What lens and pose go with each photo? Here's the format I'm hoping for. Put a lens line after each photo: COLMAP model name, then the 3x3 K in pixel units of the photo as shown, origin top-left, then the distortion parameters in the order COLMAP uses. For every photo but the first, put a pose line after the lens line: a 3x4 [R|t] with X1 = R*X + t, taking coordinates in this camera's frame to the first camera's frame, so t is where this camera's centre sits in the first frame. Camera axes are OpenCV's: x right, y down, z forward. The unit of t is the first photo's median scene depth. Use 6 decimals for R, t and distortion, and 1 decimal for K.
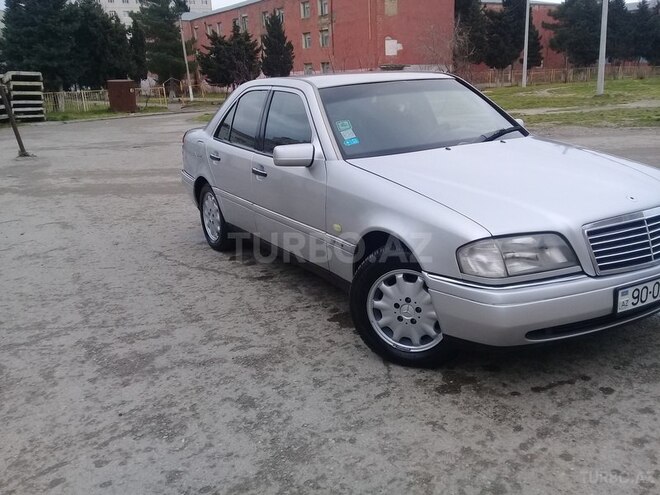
lens RADIAL K [[610.7, 0, 333.5], [0, 610.7, 255.3], [0, 0, 1]] dist [0.096106, -0.181018]
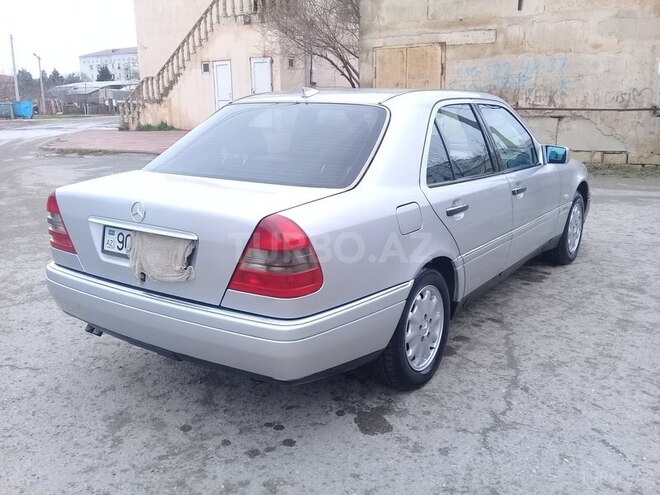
lens RADIAL K [[610.7, 0, 333.5], [0, 610.7, 255.3], [0, 0, 1]] dist [0.096106, -0.181018]
pose [[-0.429043, -0.171620, 0.886831, -1.105081], [0.284144, 0.906302, 0.312855, -0.549556], [-0.857429, 0.386216, -0.340078, 2.102409]]
